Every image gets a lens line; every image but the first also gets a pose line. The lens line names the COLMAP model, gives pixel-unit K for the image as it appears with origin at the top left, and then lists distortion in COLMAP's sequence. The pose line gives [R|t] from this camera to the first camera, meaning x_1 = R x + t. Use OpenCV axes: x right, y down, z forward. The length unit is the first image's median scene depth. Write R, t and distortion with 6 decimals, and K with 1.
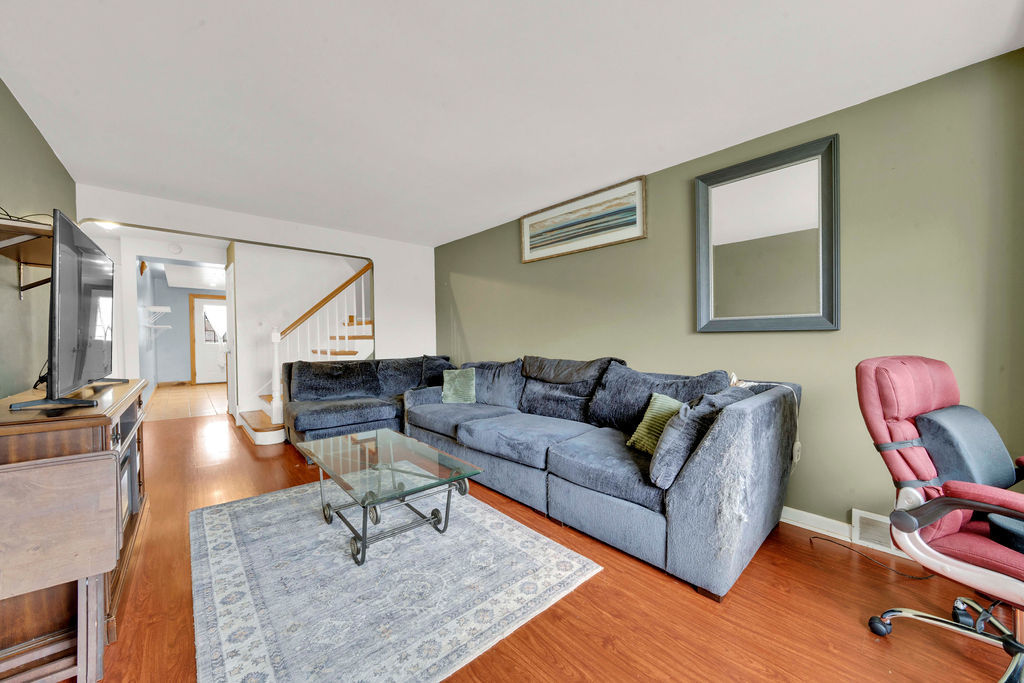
lens RADIAL K [[384.6, 0, 511.1], [0, 384.6, 337.6], [0, 0, 1]] dist [-0.011924, 0.000029]
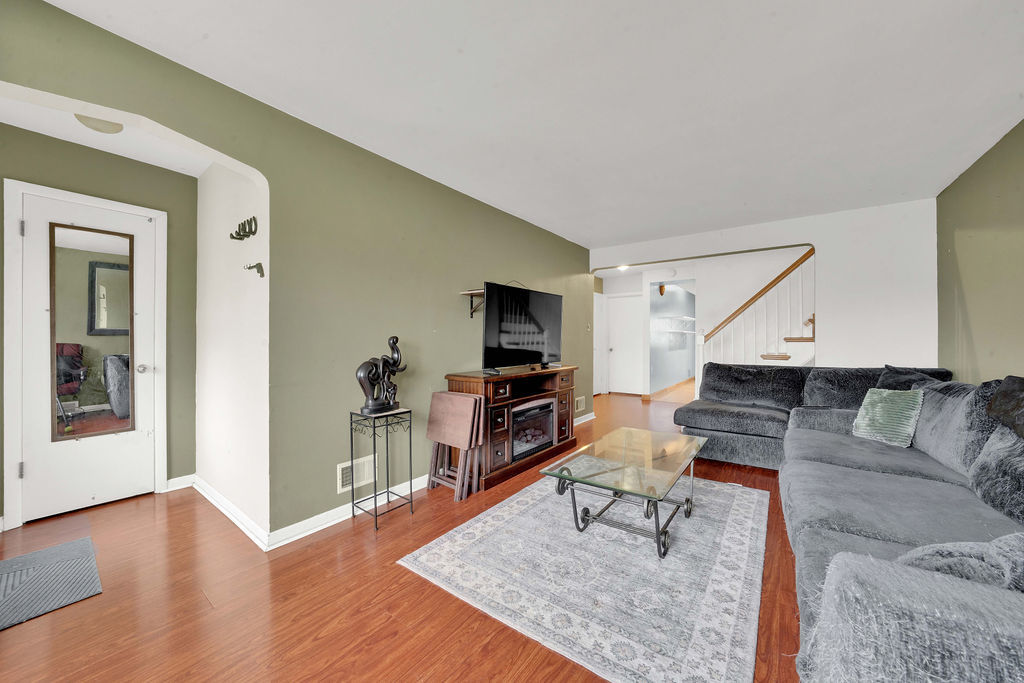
lens RADIAL K [[366.7, 0, 512.0], [0, 366.7, 341.5], [0, 0, 1]] dist [-0.000387, -0.000032]
pose [[0.208904, -0.000072, -0.977936, 0.561596], [0.006227, 0.999980, 0.001257, -0.002333], [0.977916, -0.006352, 0.208901, 0.454764]]
